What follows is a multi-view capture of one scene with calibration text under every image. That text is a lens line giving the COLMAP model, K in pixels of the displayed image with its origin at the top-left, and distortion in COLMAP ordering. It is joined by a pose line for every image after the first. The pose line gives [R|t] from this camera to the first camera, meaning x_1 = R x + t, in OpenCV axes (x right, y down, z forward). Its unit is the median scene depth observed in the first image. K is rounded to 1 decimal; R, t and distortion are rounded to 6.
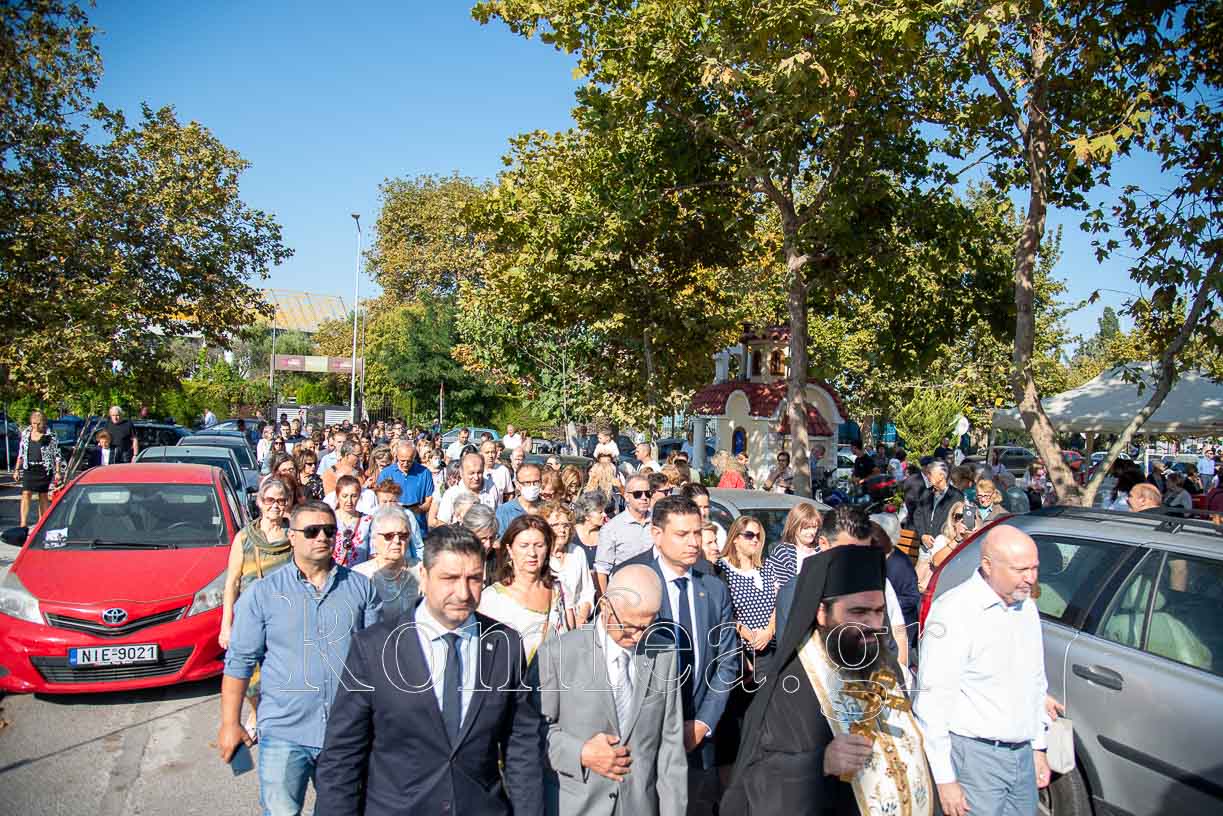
lens RADIAL K [[841.2, 0, 611.5], [0, 841.2, 408.0], [0, 0, 1]] dist [-0.112543, 0.068085]
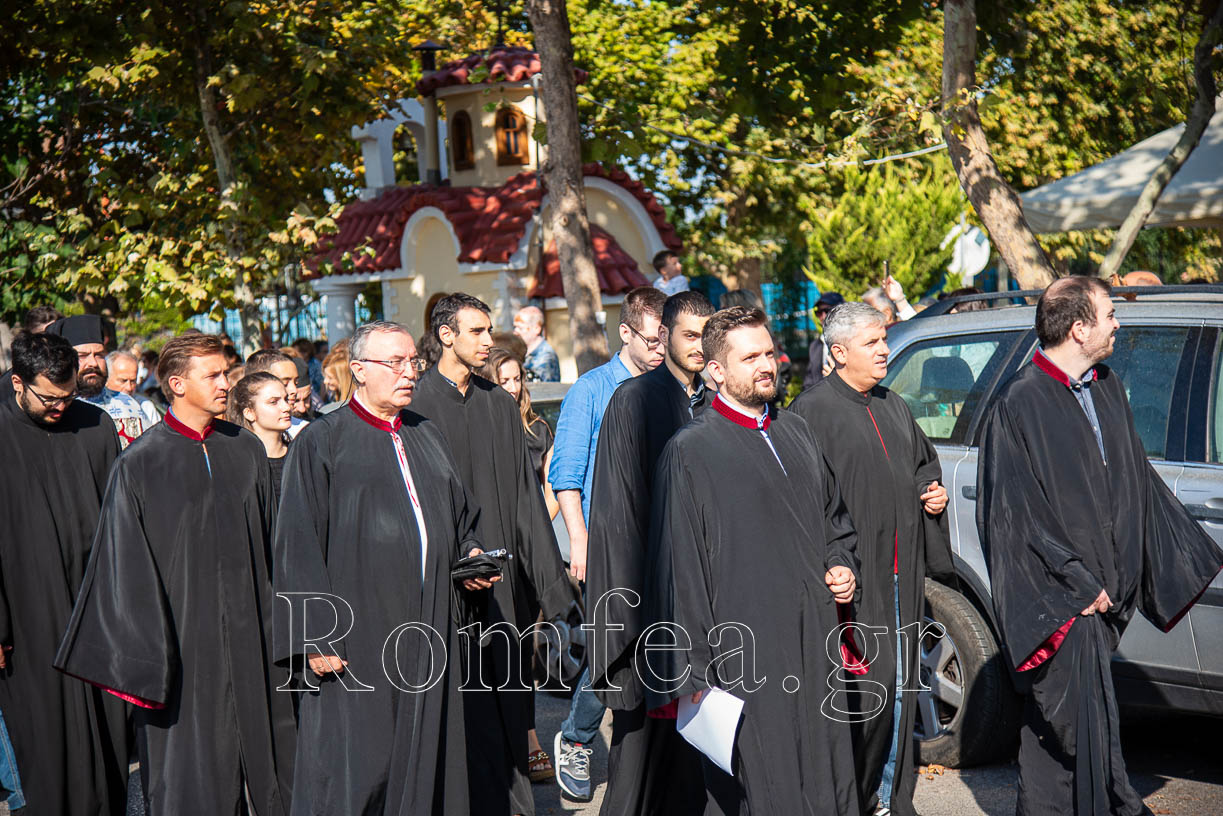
lens RADIAL K [[2848.4, 0, 611.5], [0, 2848.4, 408.0], [0, 0, 1]] dist [1.146116, -4.513278]
pose [[0.966943, -0.106224, 0.231812, -0.109984], [0.098418, 0.994126, 0.045016, 0.023808], [-0.235232, -0.020714, 0.971718, -0.456394]]
